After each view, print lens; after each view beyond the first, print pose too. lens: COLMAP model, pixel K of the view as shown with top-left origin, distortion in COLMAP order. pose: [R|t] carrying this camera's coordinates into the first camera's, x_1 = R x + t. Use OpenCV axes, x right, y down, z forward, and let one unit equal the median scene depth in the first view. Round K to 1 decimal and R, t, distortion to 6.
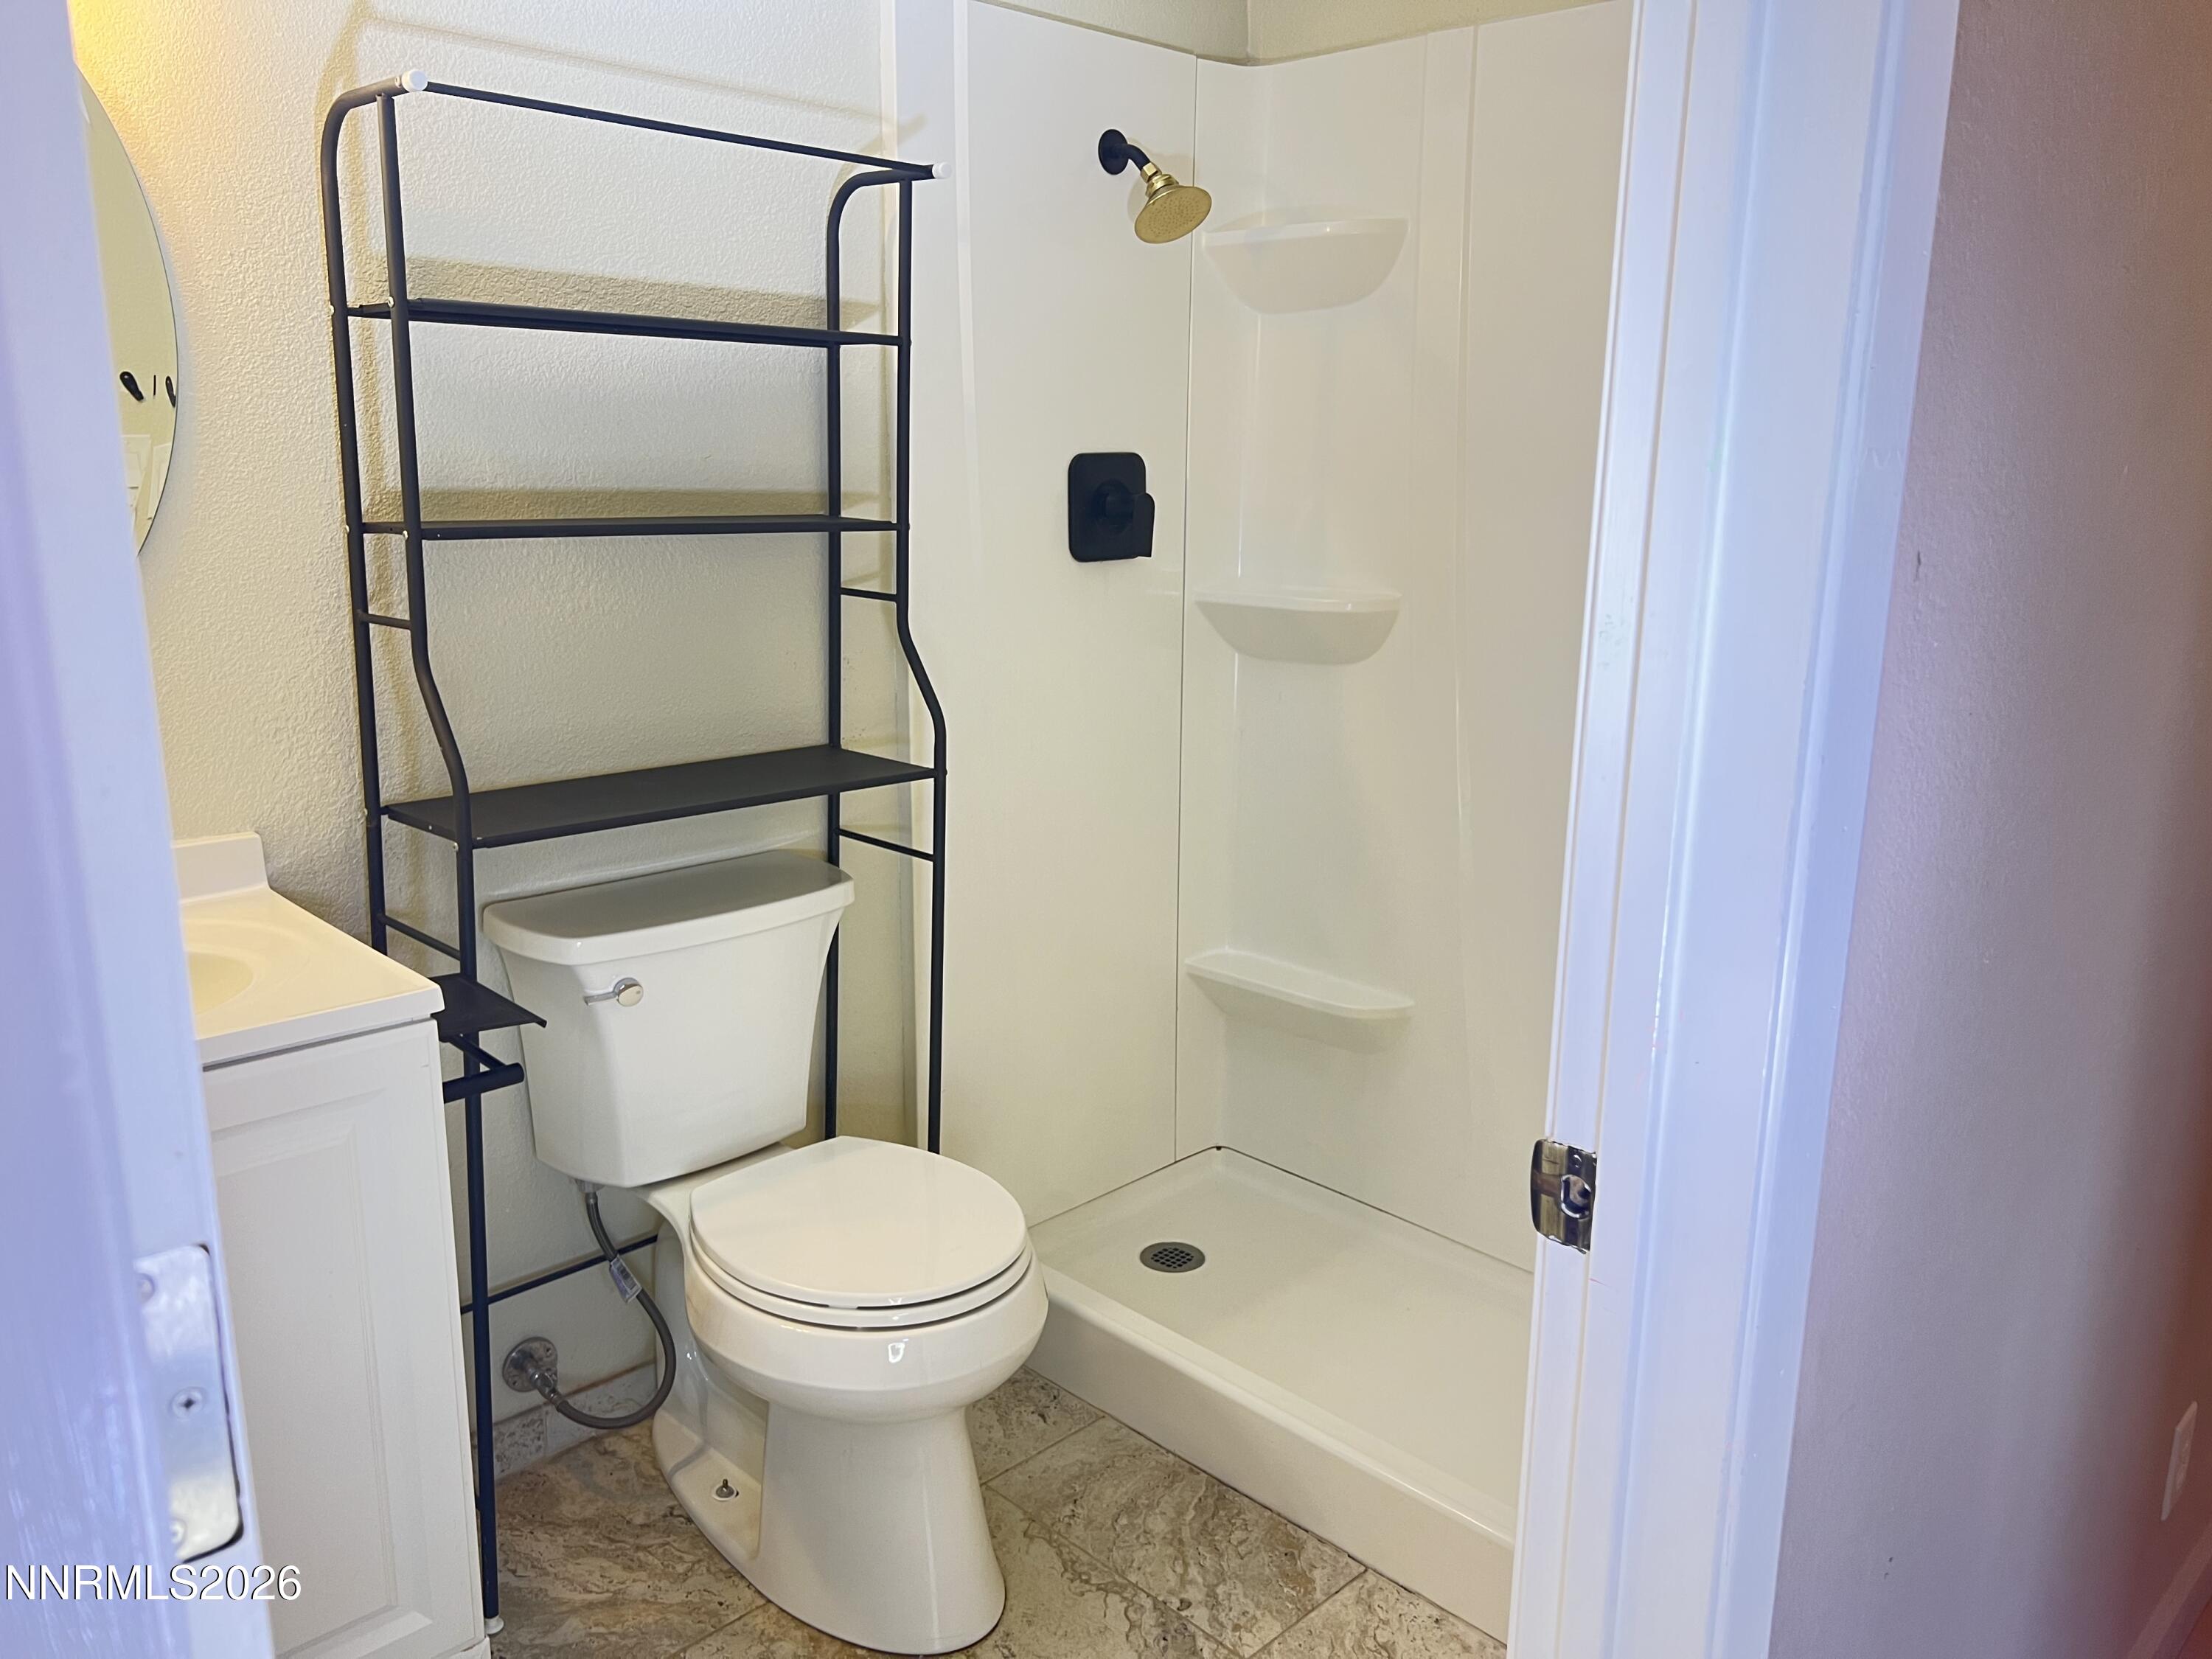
lens RADIAL K [[1671.6, 0, 1104.5], [0, 1671.6, 855.3], [0, 0, 1]] dist [0.172382, -0.435709]
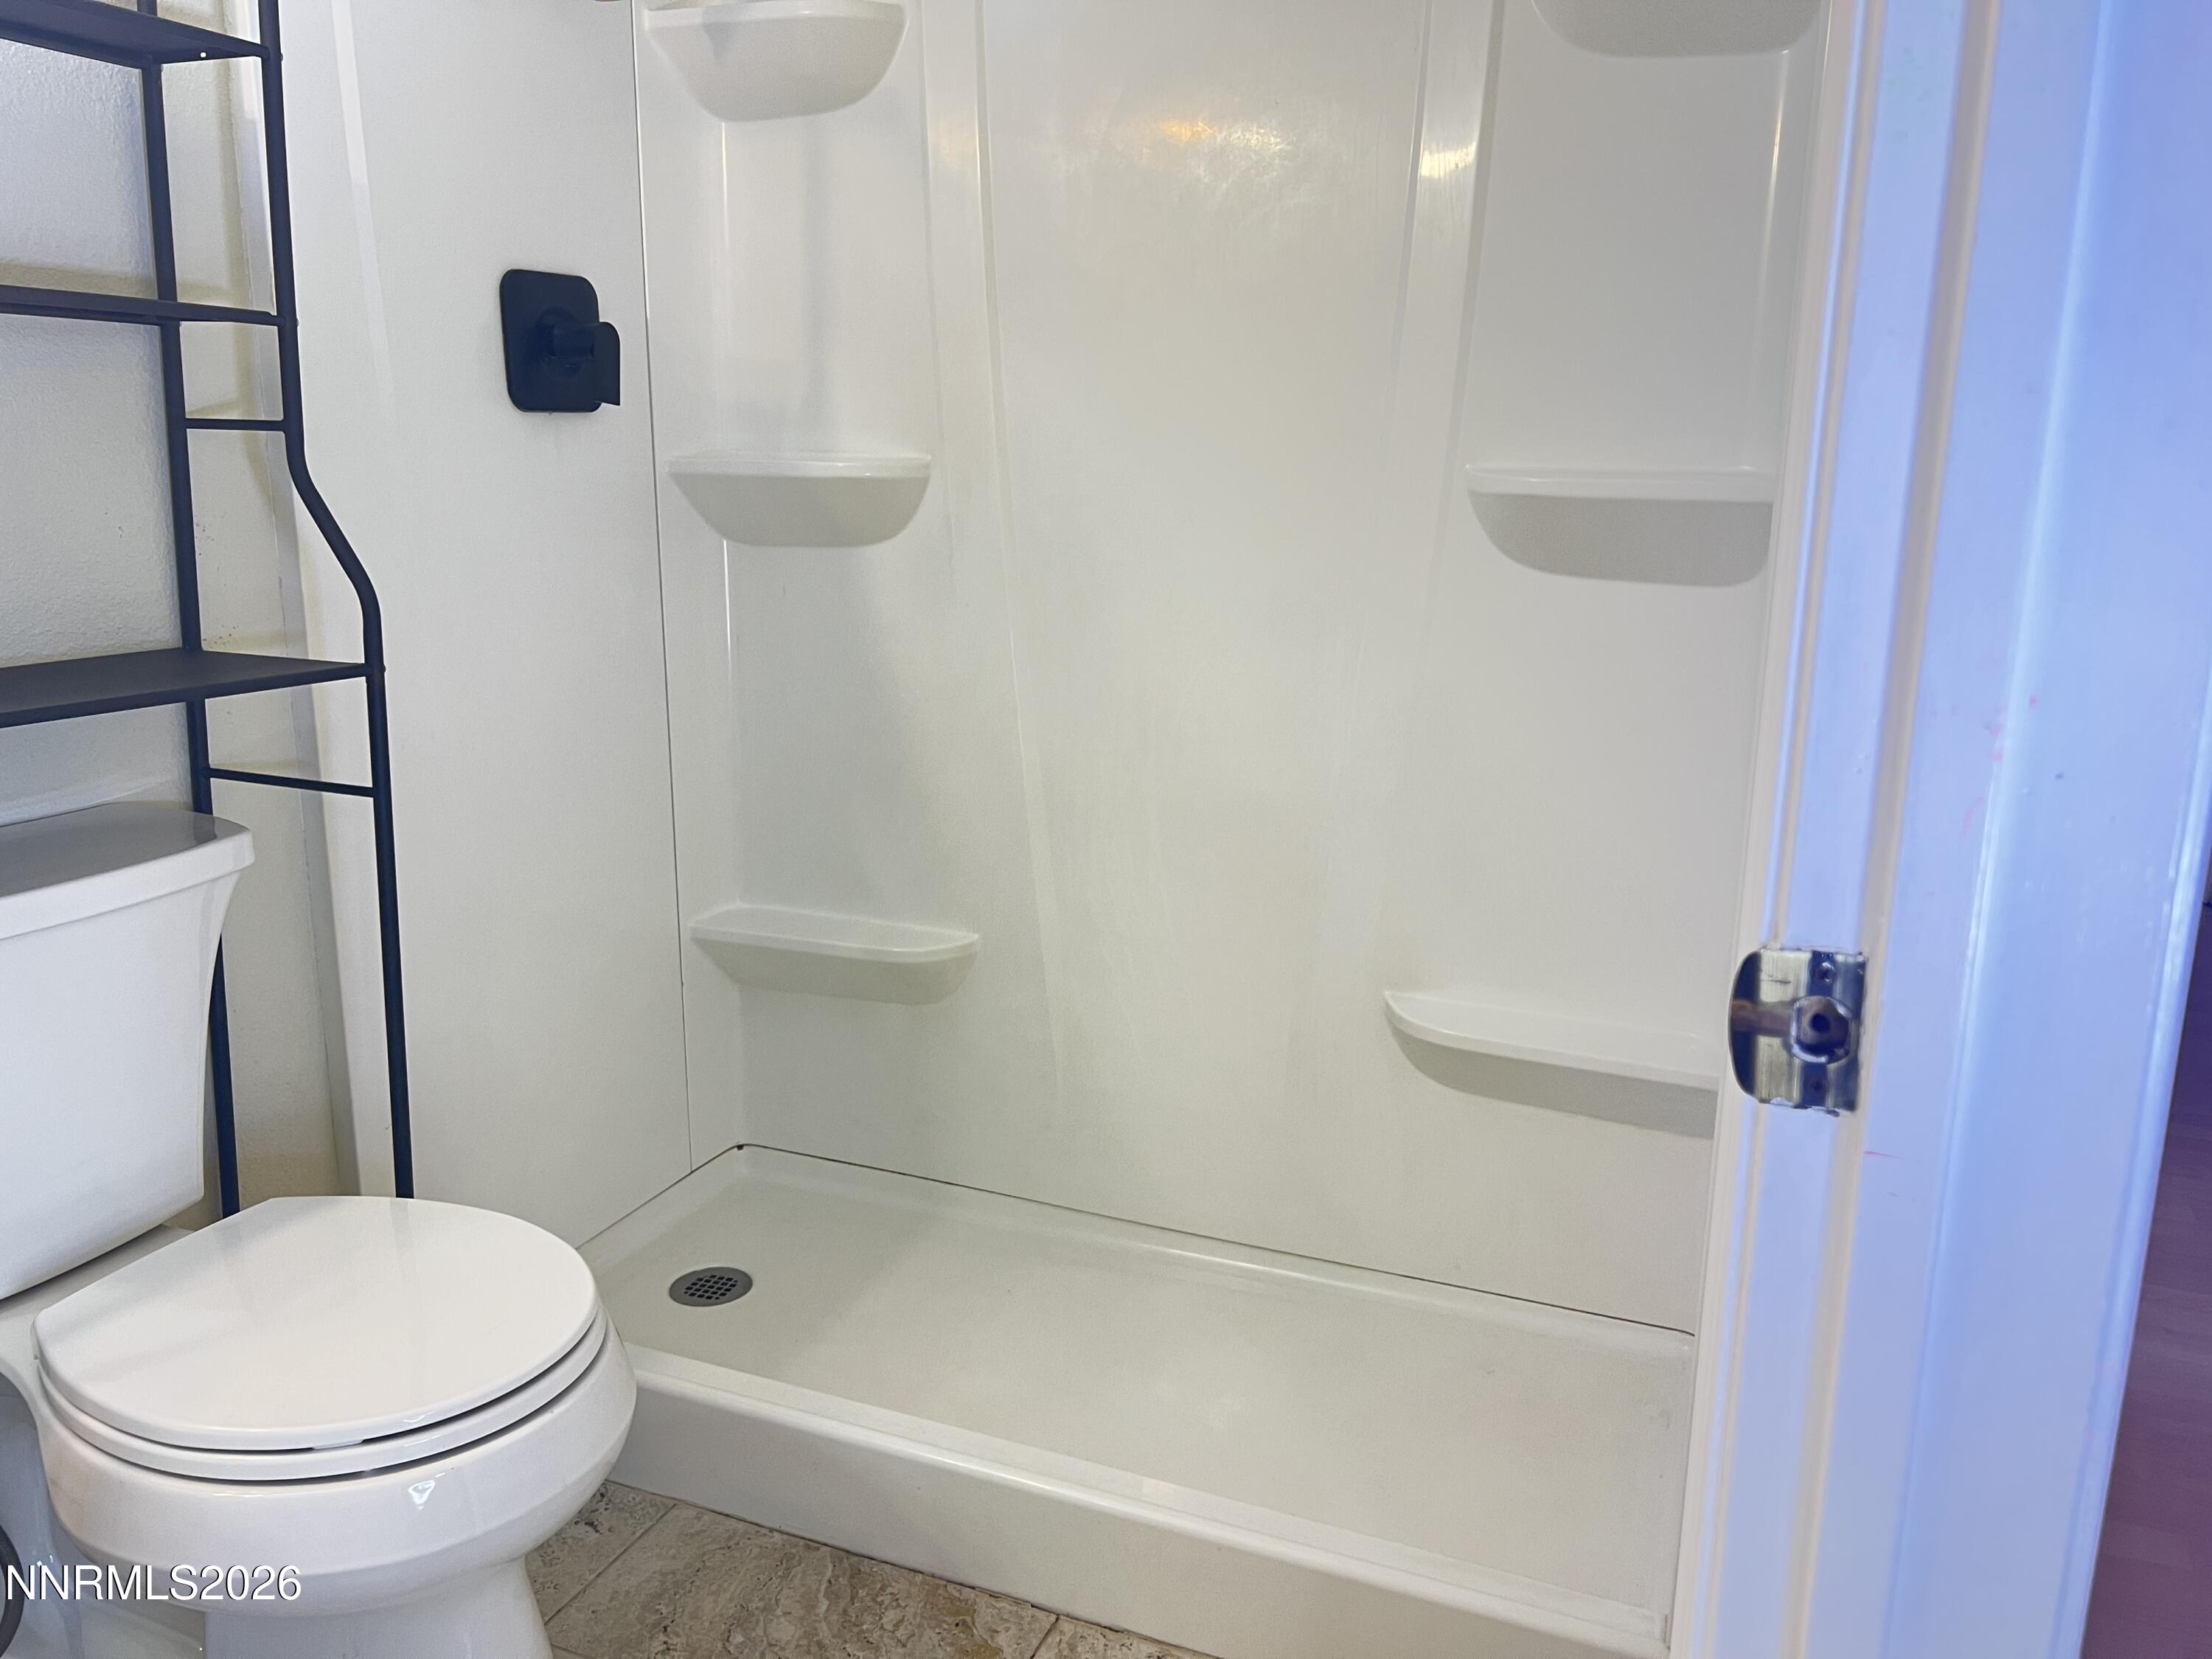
lens RADIAL K [[1664.6, 0, 1120.1], [0, 1664.6, 831.0], [0, 0, 1]] dist [0.063398, -0.075573]
pose [[0.919090, -0.083719, 0.385053, -0.087430], [0.088699, 0.996047, 0.004847, 0.043198], [-0.383936, 0.029699, 0.922882, 0.221694]]
